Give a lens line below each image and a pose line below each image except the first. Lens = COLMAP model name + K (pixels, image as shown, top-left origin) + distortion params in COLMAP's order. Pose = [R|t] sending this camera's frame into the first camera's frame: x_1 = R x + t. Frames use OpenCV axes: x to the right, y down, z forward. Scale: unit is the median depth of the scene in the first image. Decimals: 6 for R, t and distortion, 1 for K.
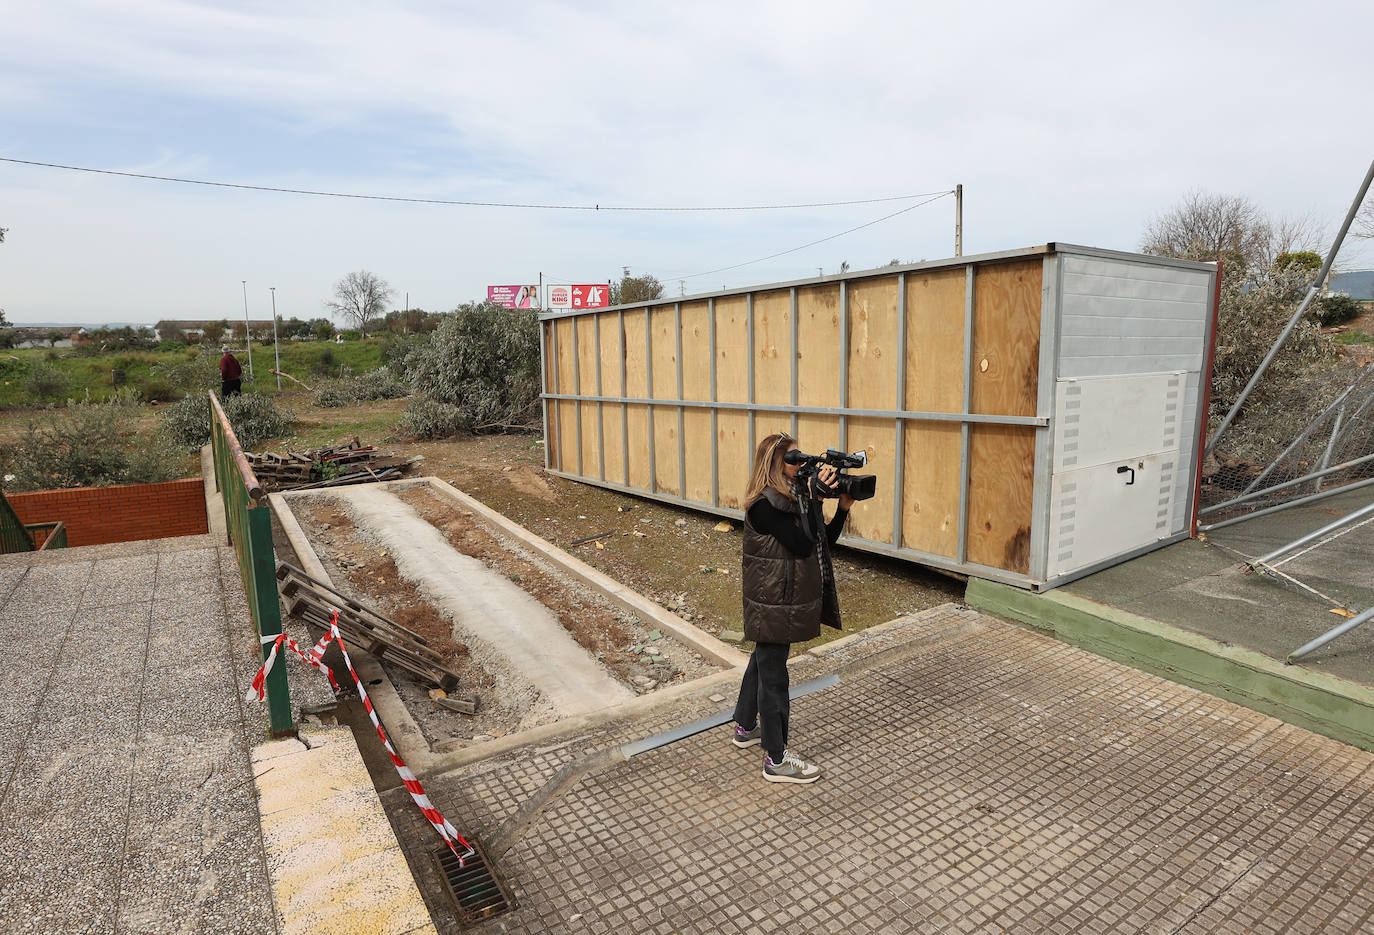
lens RADIAL K [[770.8, 0, 654.5], [0, 770.8, 476.2], [0, 0, 1]] dist [-0.014401, 0.001414]
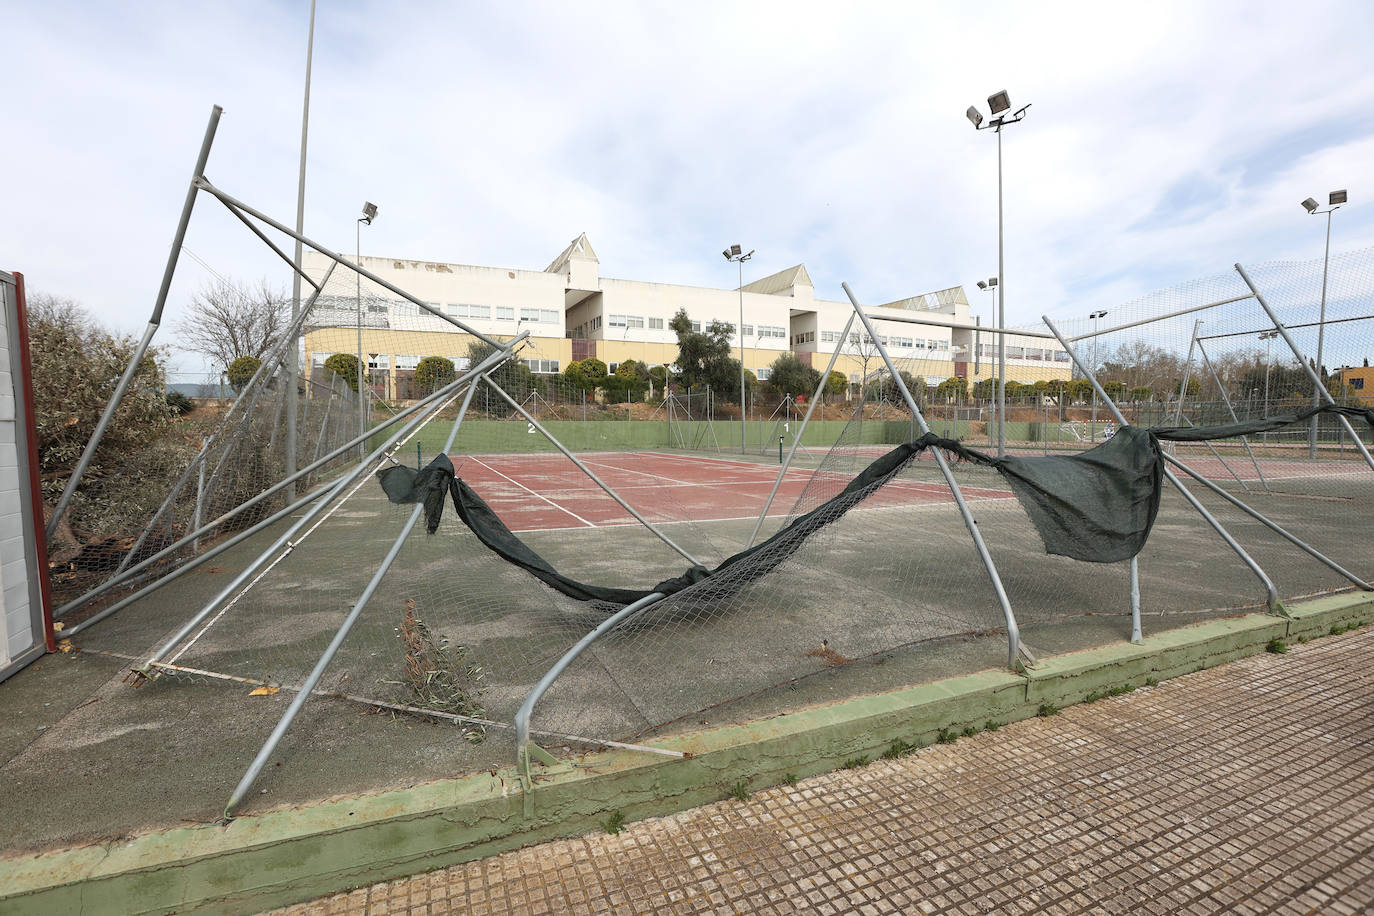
lens RADIAL K [[638.1, 0, 679.5], [0, 638.1, 446.3], [0, 0, 1]] dist [-0.041570, 0.013530]
pose [[0.170894, -0.037337, 0.984582, 0.255590], [0.191404, 0.981503, 0.003998, 0.001792], [-0.966519, 0.187770, 0.174880, 0.313525]]
